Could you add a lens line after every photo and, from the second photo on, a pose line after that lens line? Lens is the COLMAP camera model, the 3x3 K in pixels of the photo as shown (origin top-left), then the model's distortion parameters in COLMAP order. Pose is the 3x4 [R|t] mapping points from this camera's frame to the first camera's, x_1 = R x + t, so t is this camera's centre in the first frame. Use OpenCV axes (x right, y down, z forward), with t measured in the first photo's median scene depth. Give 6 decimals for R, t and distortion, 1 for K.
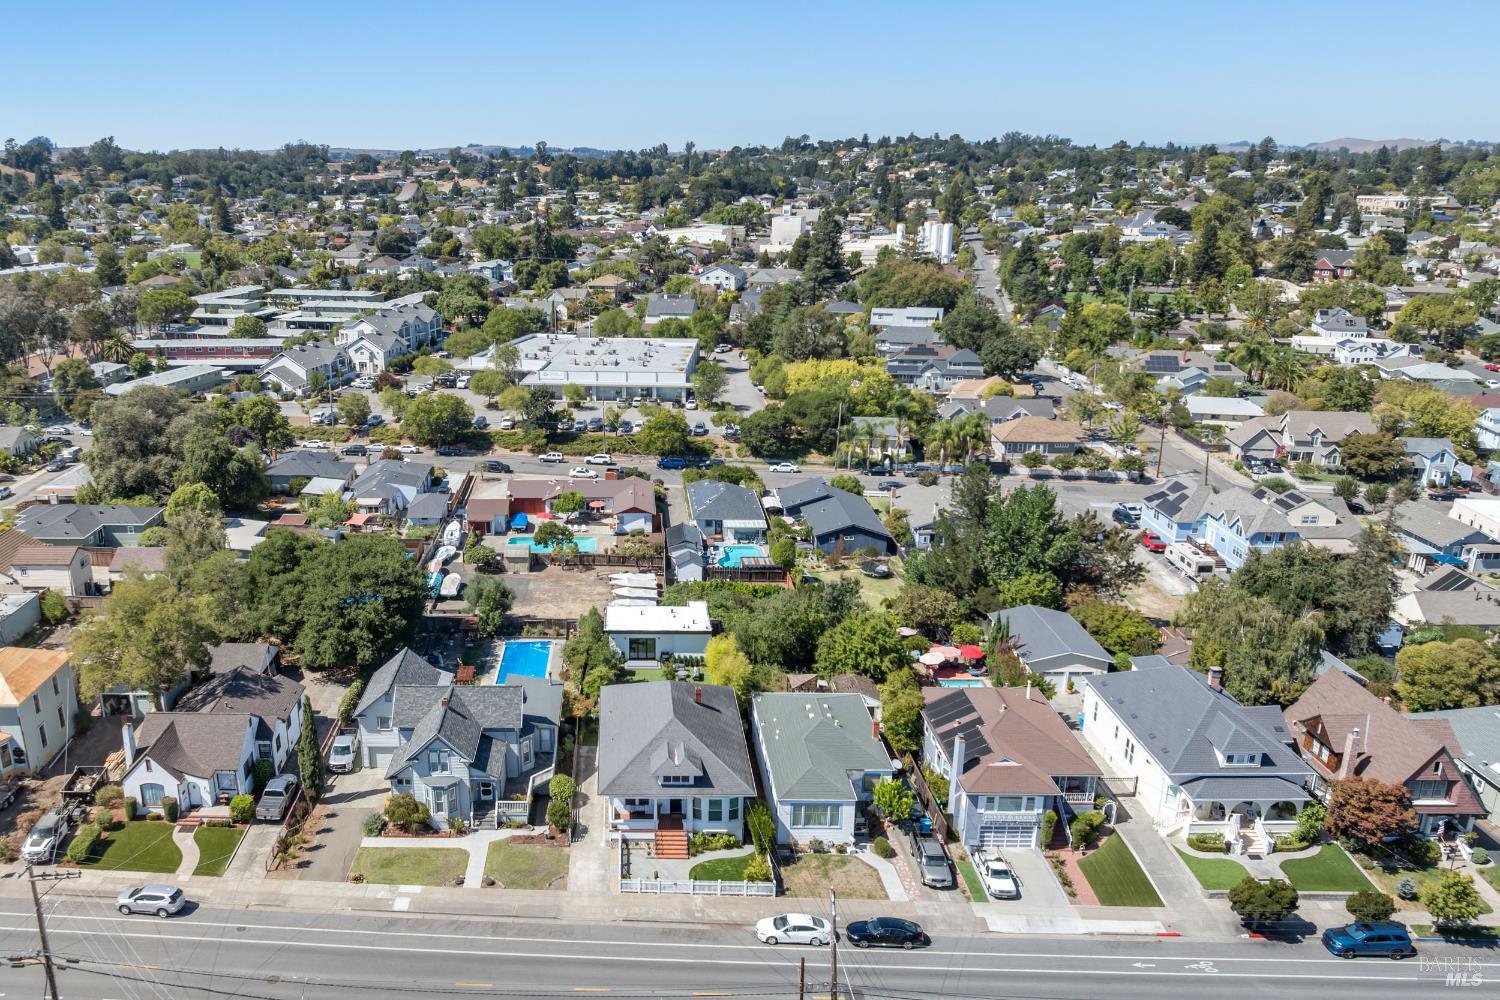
lens RADIAL K [[1212.7, 0, 749.5], [0, 1212.7, 497.5], [0, 0, 1]] dist [-0.032726, -0.006842]
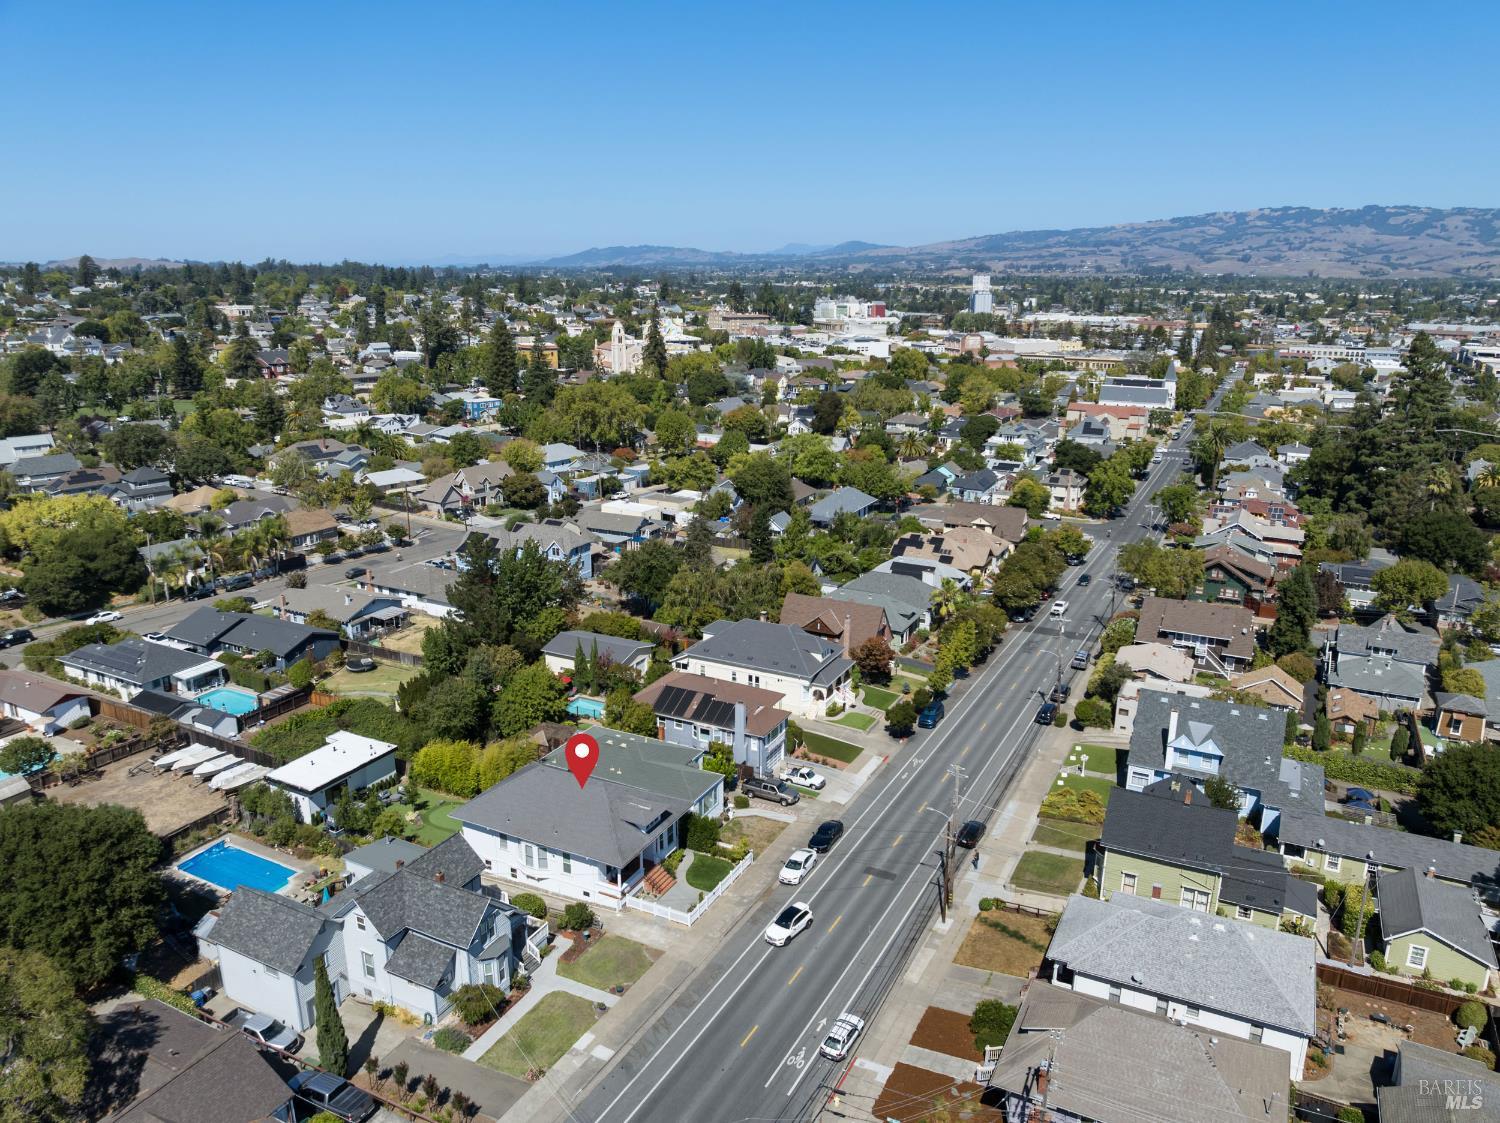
lens RADIAL K [[1042.8, 0, 749.9], [0, 1042.8, 563.9], [0, 0, 1]] dist [-0.039801, -0.000816]
pose [[0.422735, -0.229671, 0.876667, -0.436676], [0.230663, 0.962764, 0.141000, -0.061509], [-0.876407, 0.142609, 0.459971, 0.236564]]
